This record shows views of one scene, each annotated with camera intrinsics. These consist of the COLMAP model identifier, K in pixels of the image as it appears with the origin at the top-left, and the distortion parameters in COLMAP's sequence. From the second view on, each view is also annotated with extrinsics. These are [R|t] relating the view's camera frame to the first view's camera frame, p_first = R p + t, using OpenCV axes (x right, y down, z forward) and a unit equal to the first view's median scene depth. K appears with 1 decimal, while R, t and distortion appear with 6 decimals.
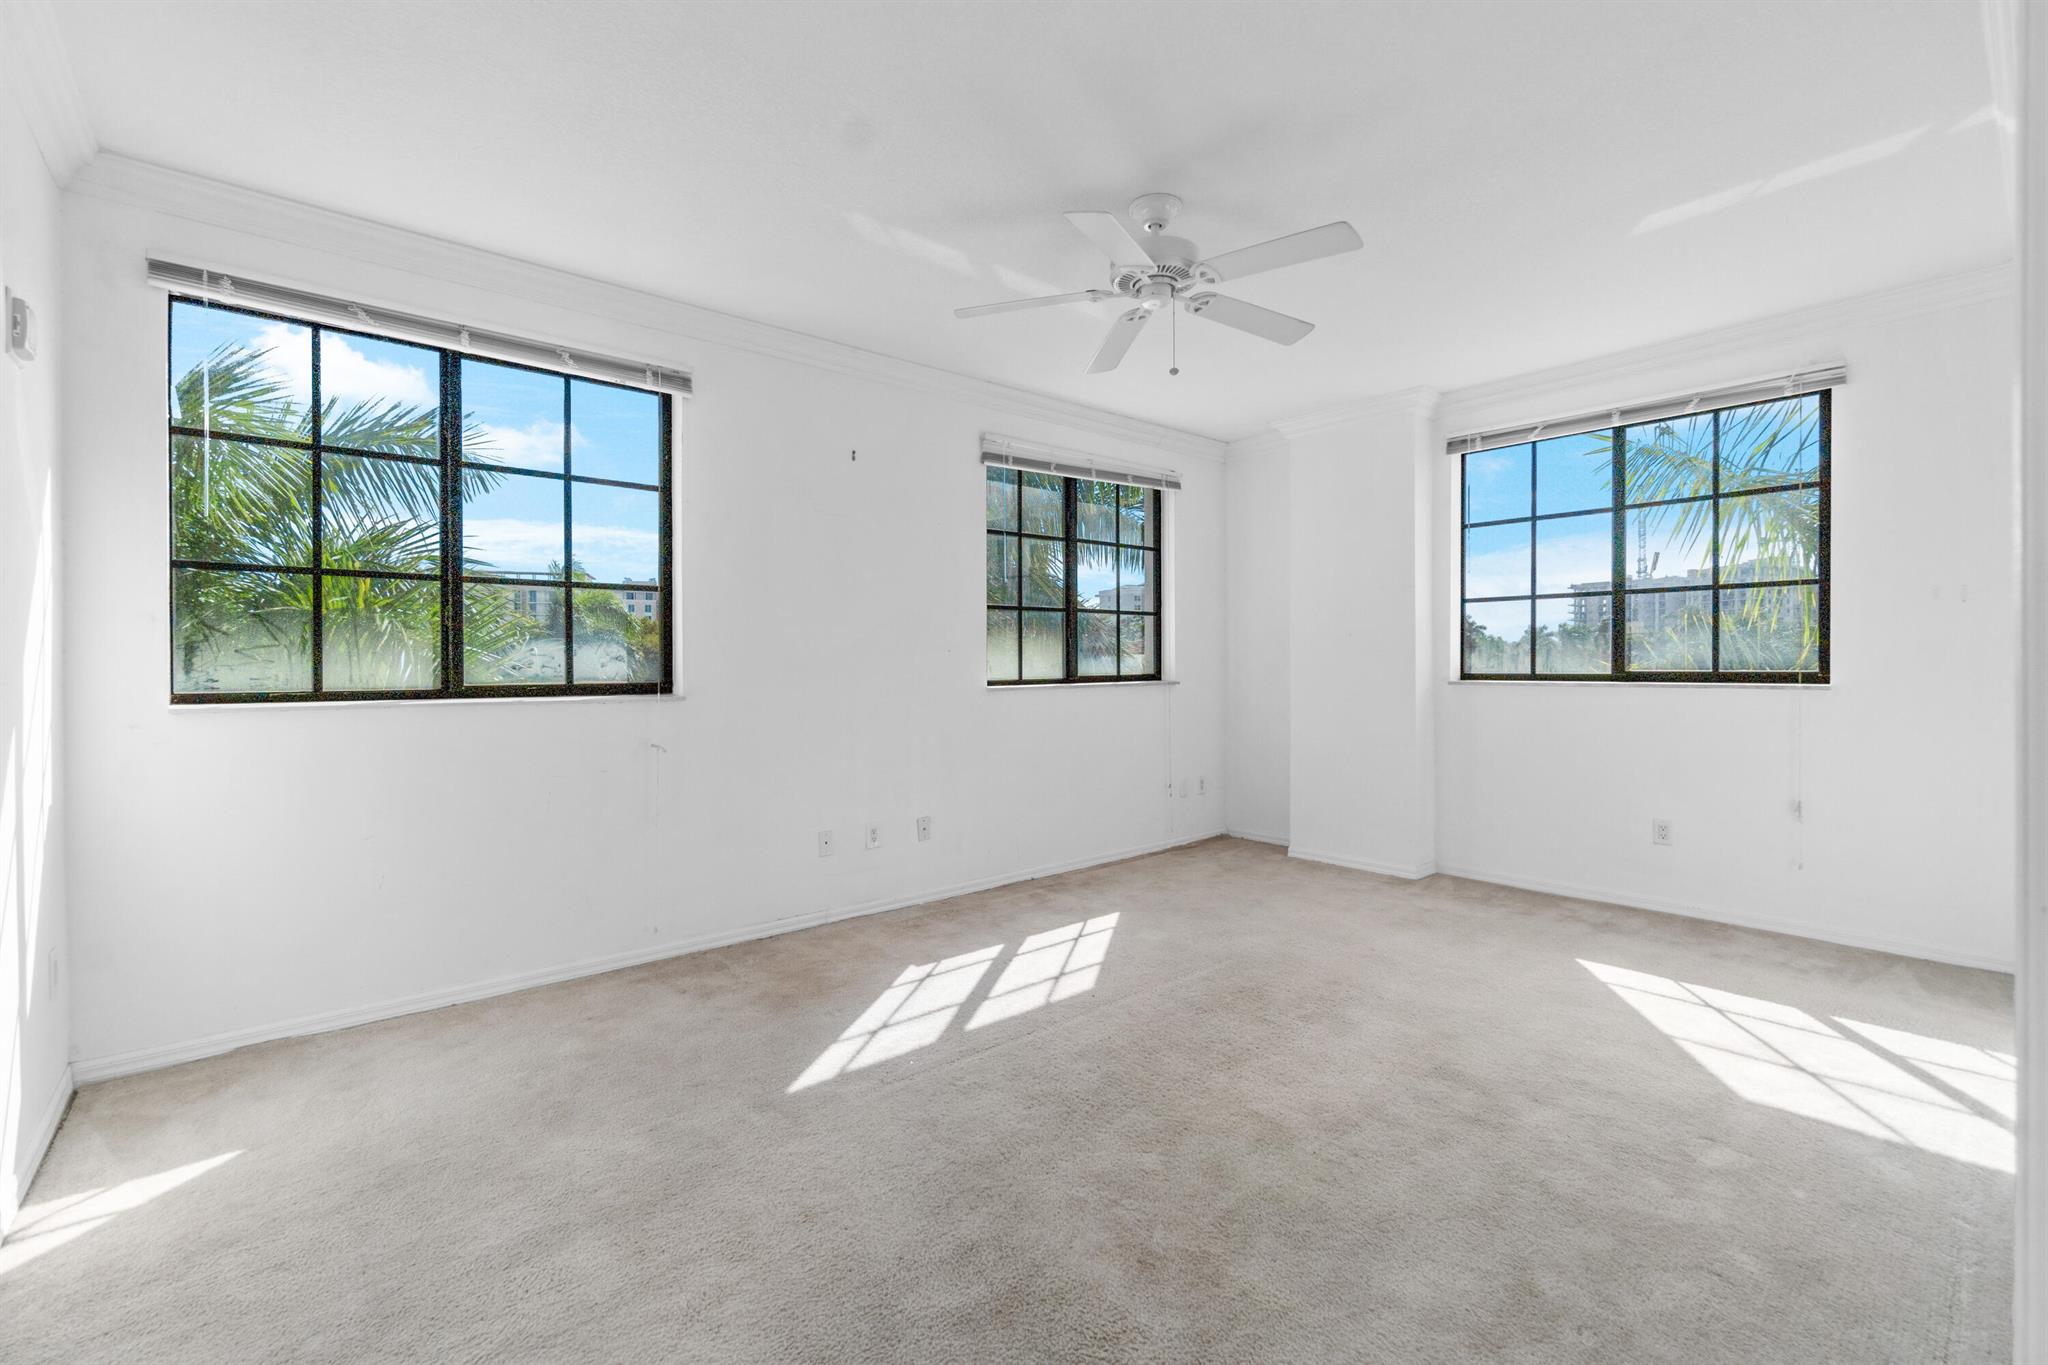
lens RADIAL K [[881.2, 0, 1028.7], [0, 881.2, 664.5], [0, 0, 1]] dist [-0.010200, 0.001132]
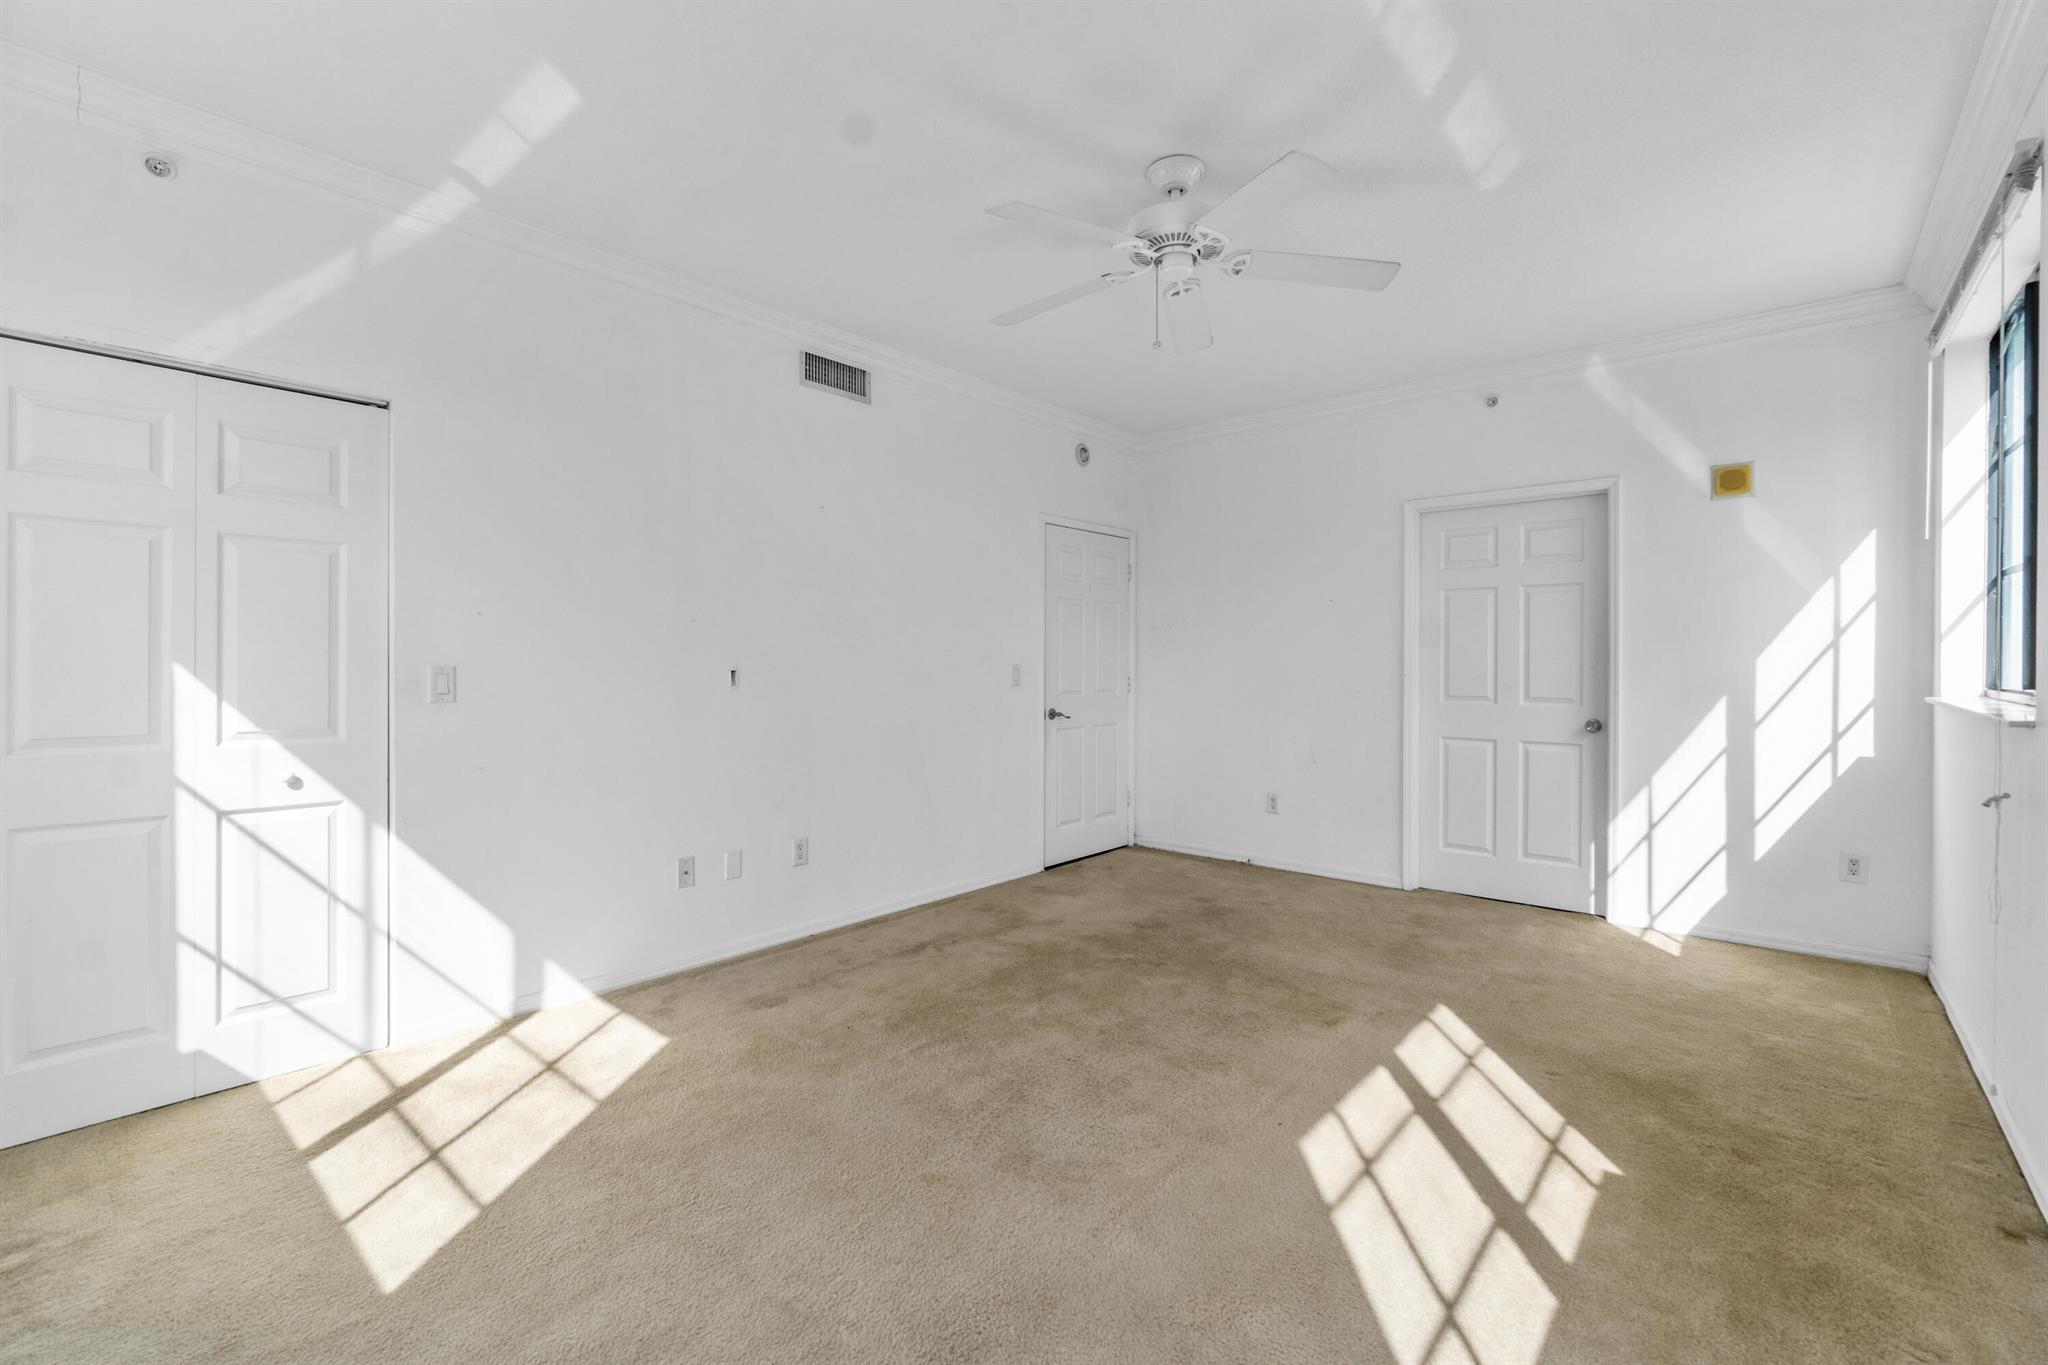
lens RADIAL K [[881.2, 0, 1024.4], [0, 881.2, 671.1], [0, 0, 1]] dist [-0.010200, 0.001132]
pose [[-0.989357, 0.005226, -0.145412, 0.394407], [0.003250, 0.999899, 0.013818, -0.009077], [0.145469, 0.013198, -0.989275, 1.701612]]
